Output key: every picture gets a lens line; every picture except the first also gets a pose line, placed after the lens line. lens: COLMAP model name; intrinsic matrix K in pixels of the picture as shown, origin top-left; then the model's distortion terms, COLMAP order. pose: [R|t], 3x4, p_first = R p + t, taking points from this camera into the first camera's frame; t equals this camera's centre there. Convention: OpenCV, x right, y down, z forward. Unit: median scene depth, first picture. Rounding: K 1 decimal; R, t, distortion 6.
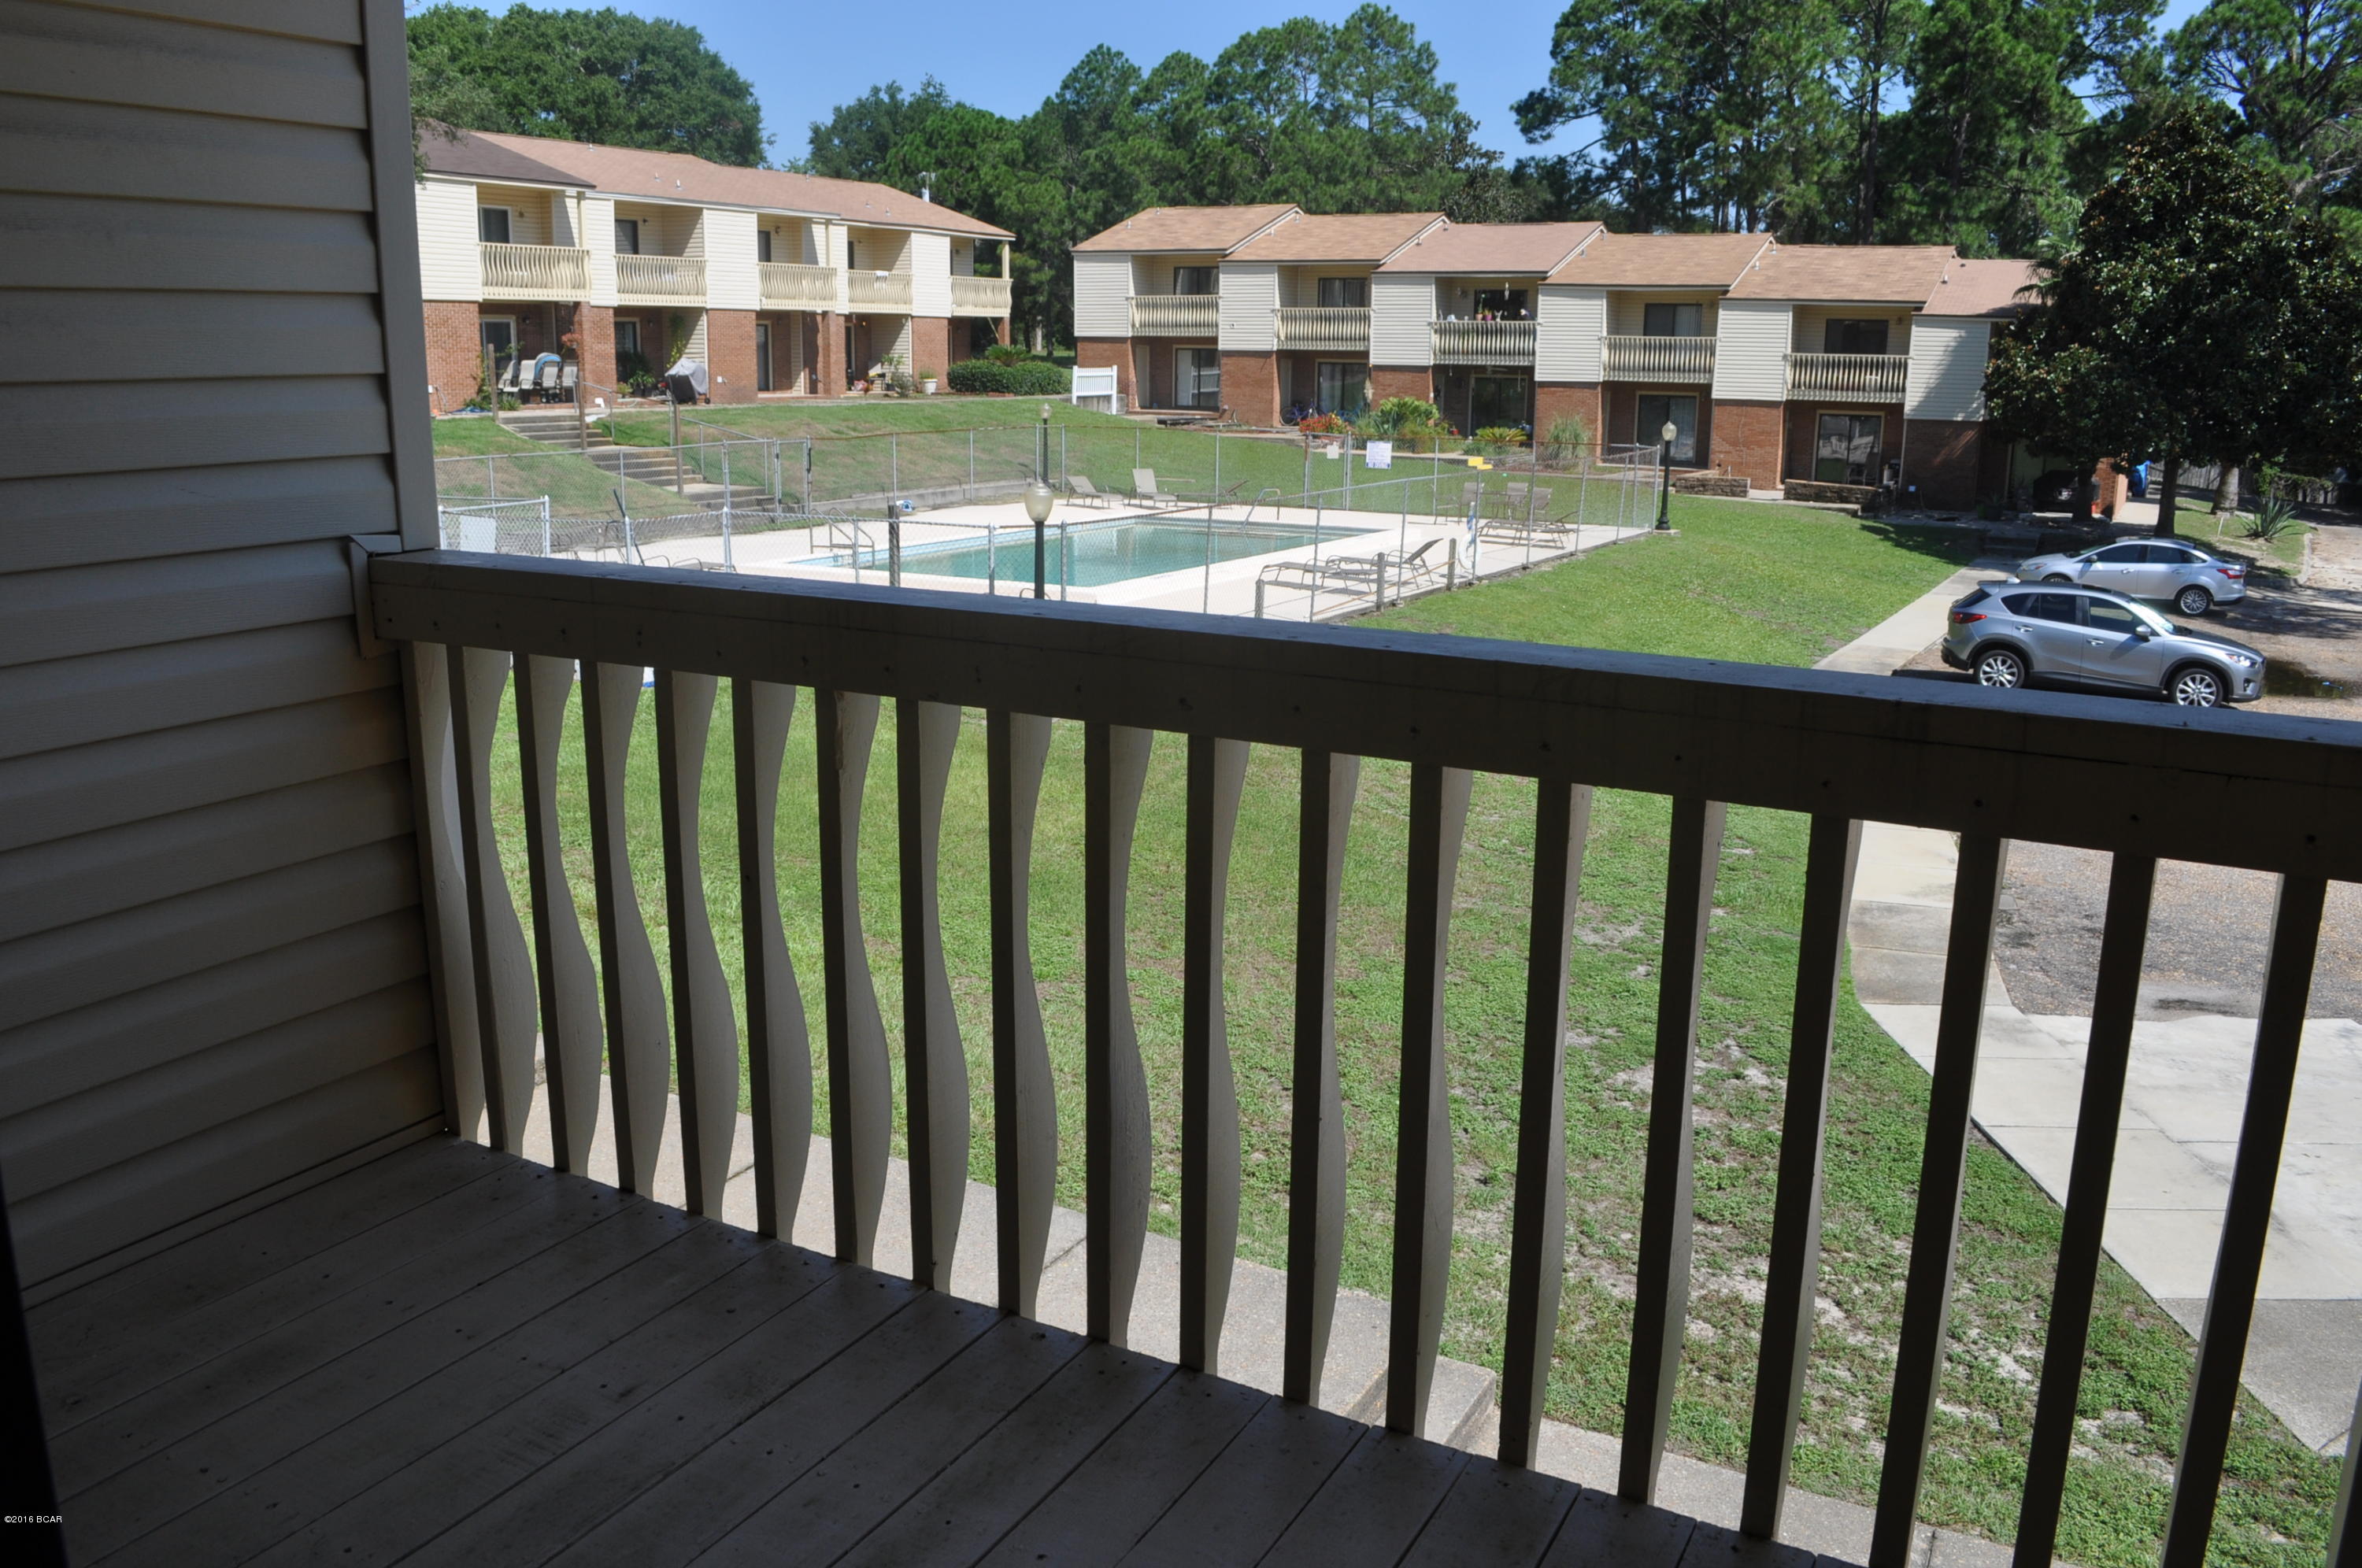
lens RADIAL K [[1861.2, 0, 1183.2], [0, 1861.2, 792.5], [0, 0, 1]] dist [-0.079222, 0.005723]
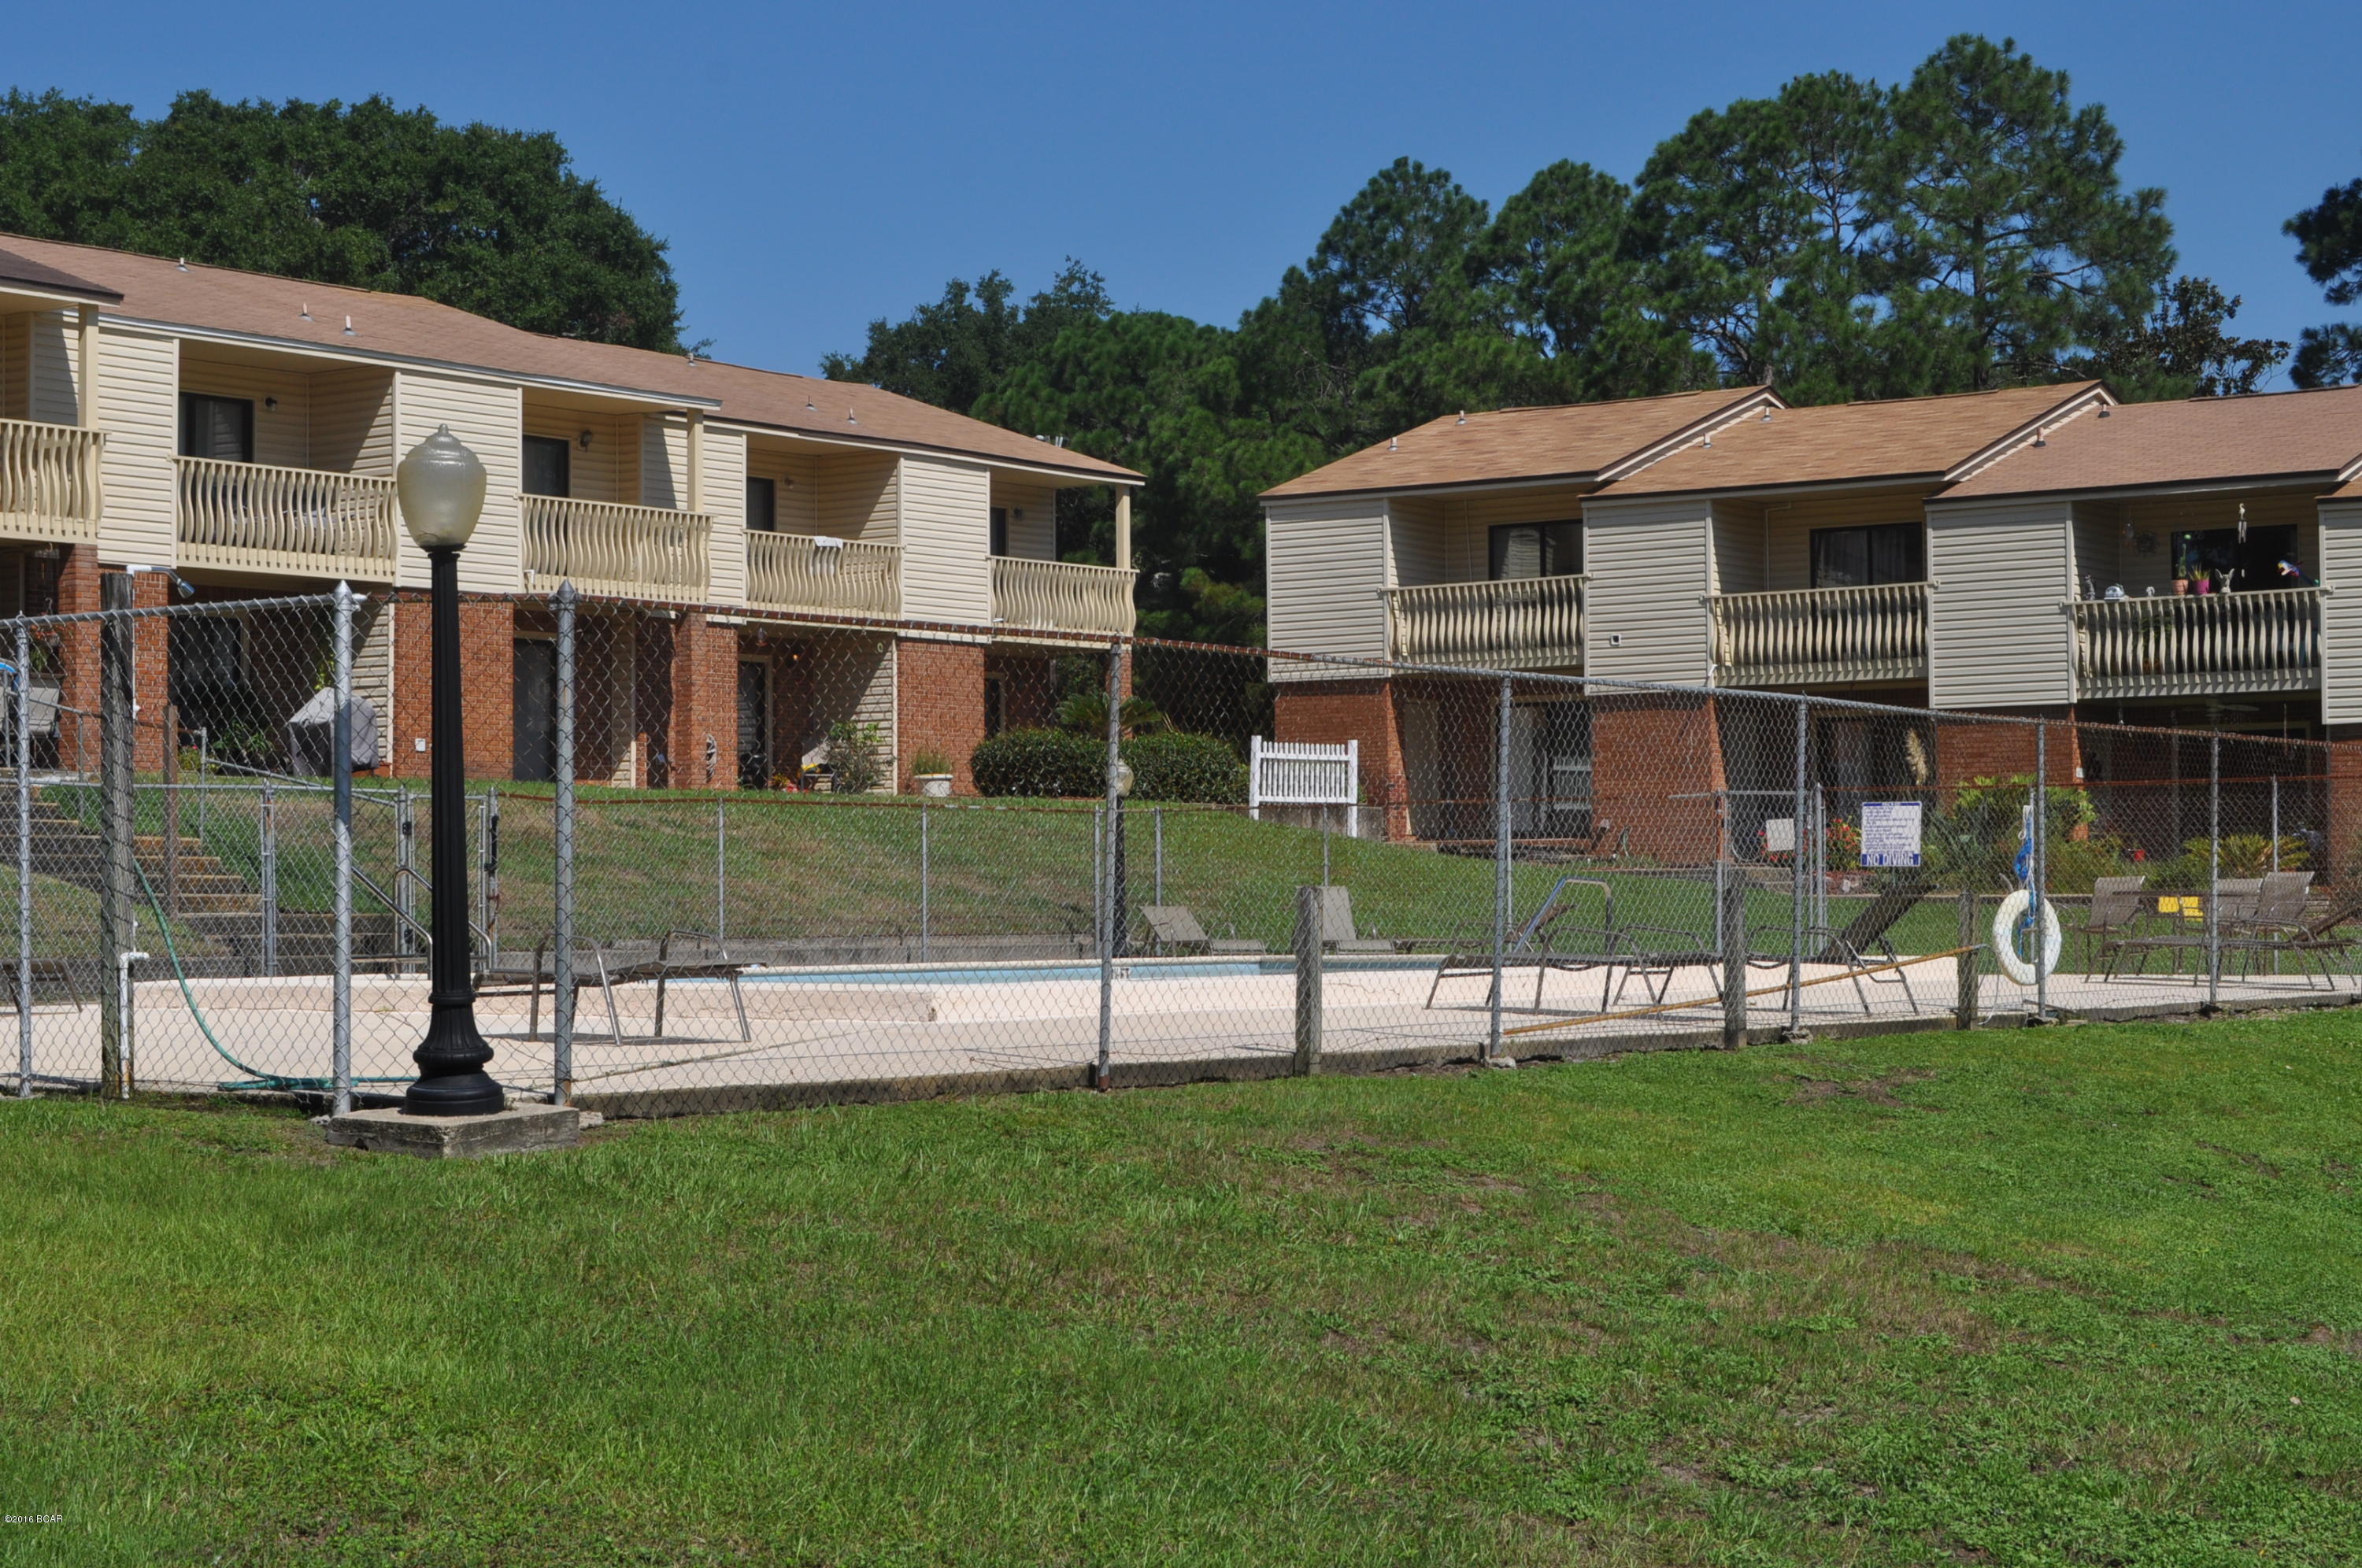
lens RADIAL K [[3805.5, 0, 1176.6], [0, 3805.5, 910.3], [0, 0, 1]] dist [-0.002062, -0.083287]
pose [[0.989429, -0.019345, -0.143719, 0.049218], [-0.015552, 0.971192, -0.237792, 0.025403], [0.144179, 0.237513, 0.960625, 0.123575]]
